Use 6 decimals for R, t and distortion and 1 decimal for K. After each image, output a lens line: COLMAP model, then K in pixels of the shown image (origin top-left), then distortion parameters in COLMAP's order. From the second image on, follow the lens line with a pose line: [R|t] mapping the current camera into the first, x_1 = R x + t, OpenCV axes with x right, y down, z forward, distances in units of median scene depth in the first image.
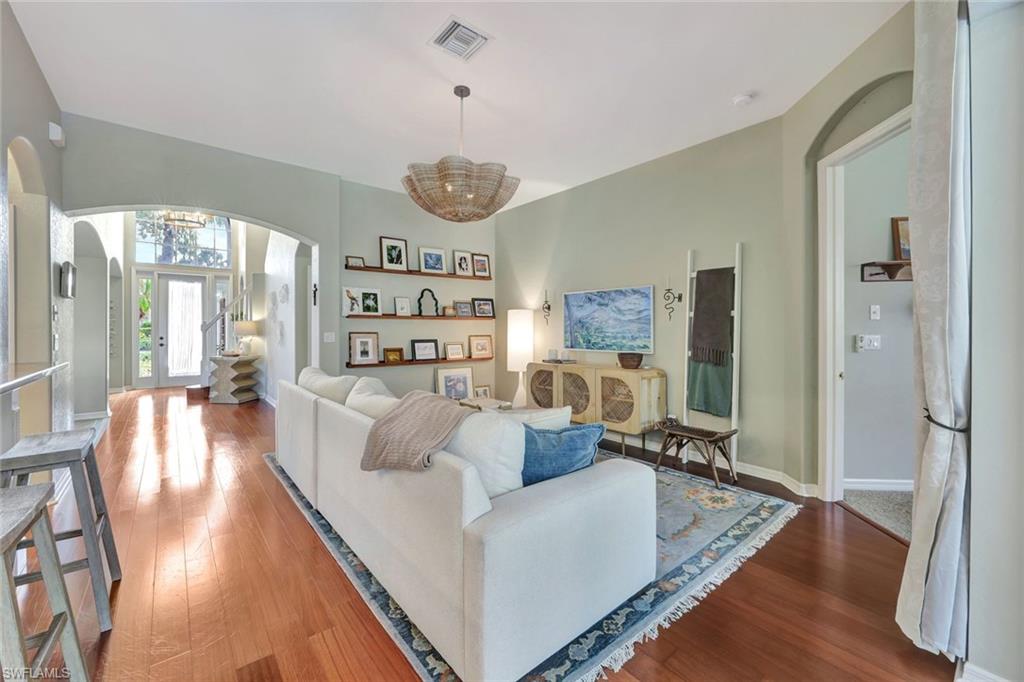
lens RADIAL K [[410.7, 0, 507.9], [0, 410.7, 328.0], [0, 0, 1]] dist [-0.002584, -0.000230]
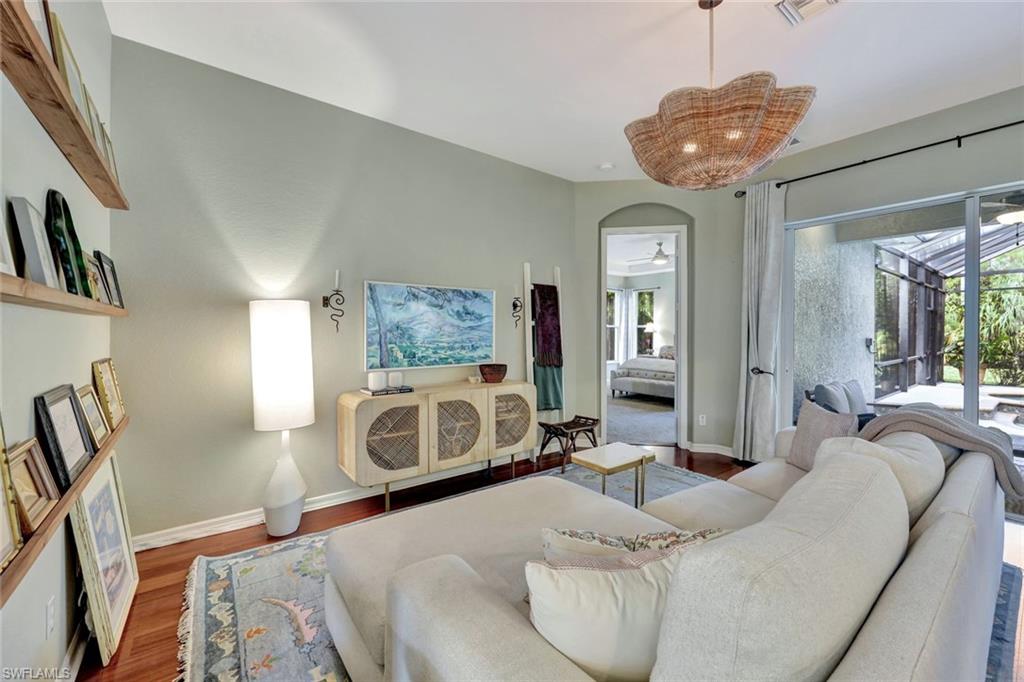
lens RADIAL K [[412.4, 0, 509.4], [0, 412.4, 332.8], [0, 0, 1]] dist [0.007354, -0.000183]
pose [[0.038981, -0.000243, 0.999240, -0.477769], [-0.001211, 0.999999, 0.000290, -0.006541], [-0.999239, -0.001221, 0.038980, 0.758072]]
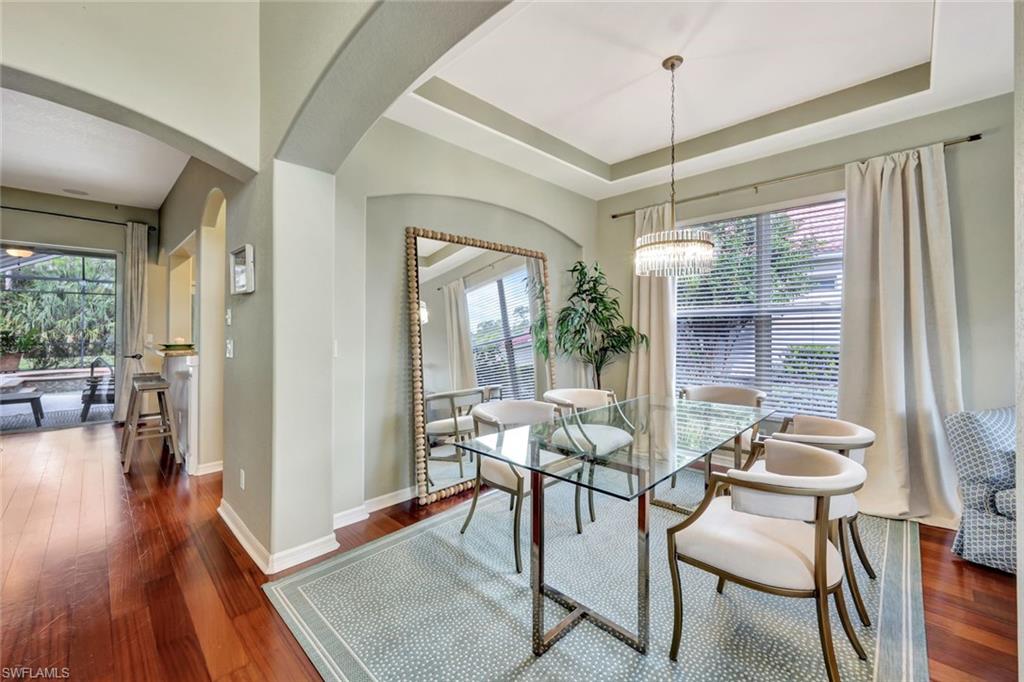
lens RADIAL K [[413.3, 0, 501.0], [0, 413.3, 325.5], [0, 0, 1]] dist [0.001748, 0.000324]
pose [[-0.996639, -0.005072, -0.081758, -0.969282], [-0.004185, 0.999931, -0.011022, -0.002850], [0.081808, -0.010642, -0.996591, 1.166352]]
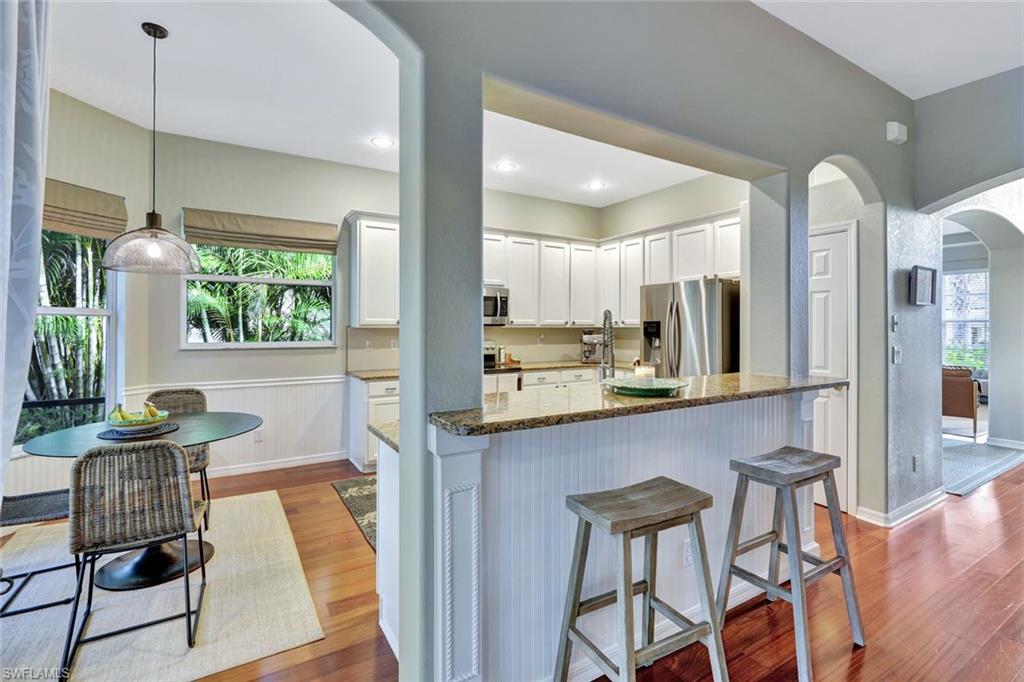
lens RADIAL K [[468.5, 0, 508.9], [0, 468.5, 326.6], [0, 0, 1]] dist [0.003217, 0.000291]
pose [[-0.159617, -0.001180, -0.987178, 0.052775], [-0.004739, 0.999989, -0.000429, -0.014775], [0.987168, 0.004610, -0.159621, 0.176149]]
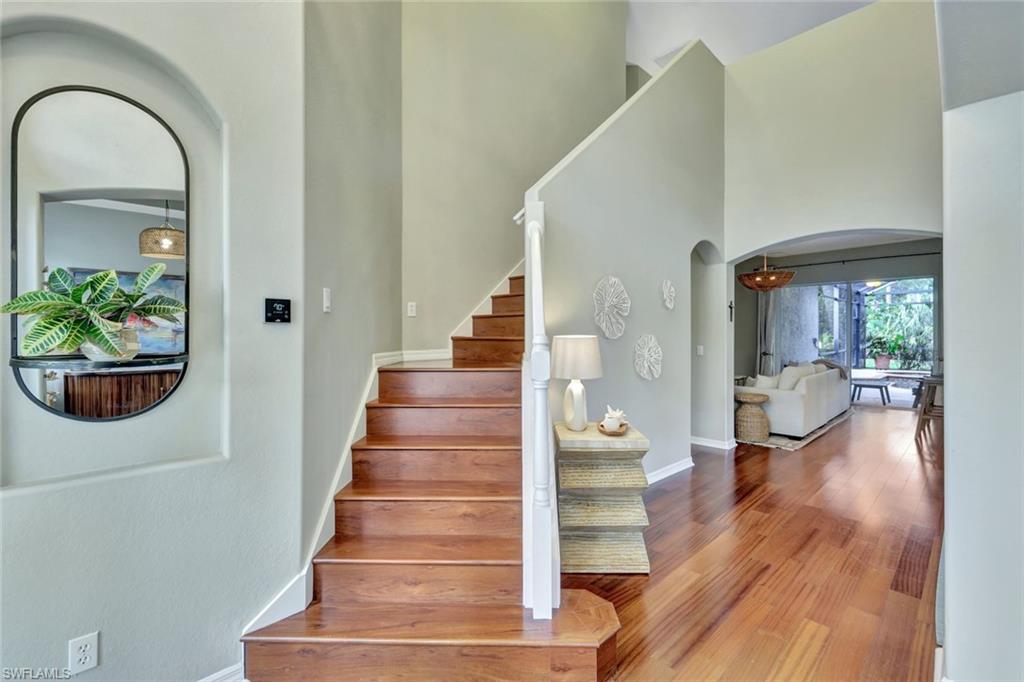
lens RADIAL K [[436.9, 0, 494.2], [0, 436.9, 335.3], [0, 0, 1]] dist [-0.009526, -0.000220]
pose [[-0.030413, -0.003888, 0.999530, -1.438627], [0.003618, 0.999985, 0.003999, -0.021708], [-0.999531, 0.003738, -0.030399, 1.493479]]
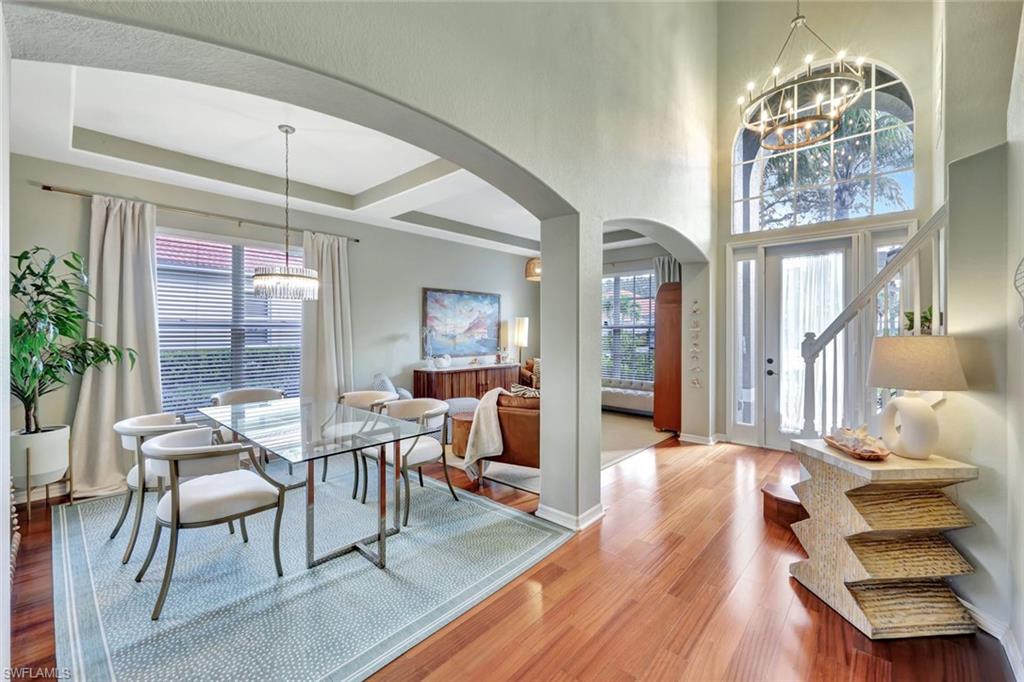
lens RADIAL K [[412.4, 0, 509.4], [0, 412.4, 332.8], [0, 0, 1]] dist [0.007354, -0.000183]
pose [[0.135179, 0.003720, -0.990814, -0.537948], [-0.002712, 0.999991, 0.003385, -0.024824], [0.990817, 0.002229, 0.135188, 0.931616]]
